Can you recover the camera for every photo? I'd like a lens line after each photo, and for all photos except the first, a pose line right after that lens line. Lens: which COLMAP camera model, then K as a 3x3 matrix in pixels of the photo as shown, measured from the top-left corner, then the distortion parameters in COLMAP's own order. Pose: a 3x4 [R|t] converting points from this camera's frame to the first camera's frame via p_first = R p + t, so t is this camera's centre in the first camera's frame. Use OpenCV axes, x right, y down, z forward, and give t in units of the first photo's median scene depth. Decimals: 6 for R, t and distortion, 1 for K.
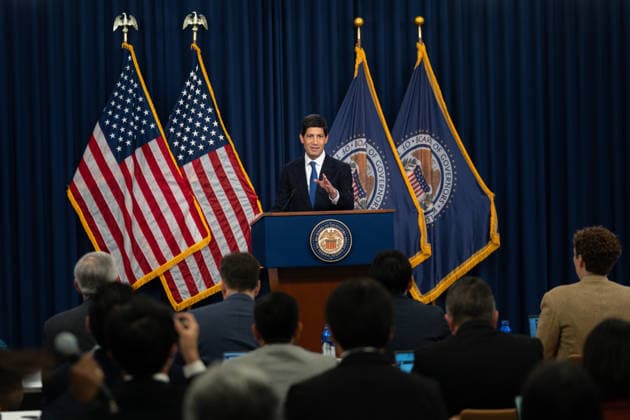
lens RADIAL K [[1718.9, 0, 312.8], [0, 1718.9, 206.1], [0, 0, 1]] dist [-0.109062, 0.000000]
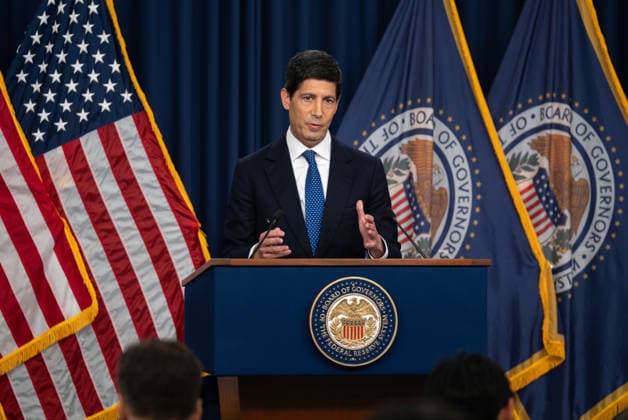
lens RADIAL K [[3757.9, 0, 319.8], [0, 3757.9, 214.6], [0, 0, 1]] dist [0.171400, 0.000000]
pose [[0.999537, 0.030366, 0.001976, -0.001391], [-0.030346, 0.999496, -0.009309, 0.000476], [-0.002258, 0.009245, 0.999955, -0.031166]]
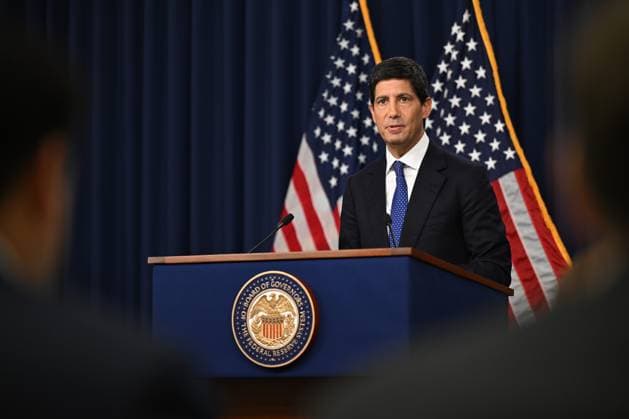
lens RADIAL K [[2402.4, 0, 309.5], [0, 2402.4, 204.0], [0, 0, 1]] dist [0.000304, 0.000000]
pose [[0.772395, -0.027547, -0.634544, 0.339661], [-0.036279, 0.995514, -0.087378, 0.036655], [0.634105, 0.090510, 0.767931, 0.438183]]
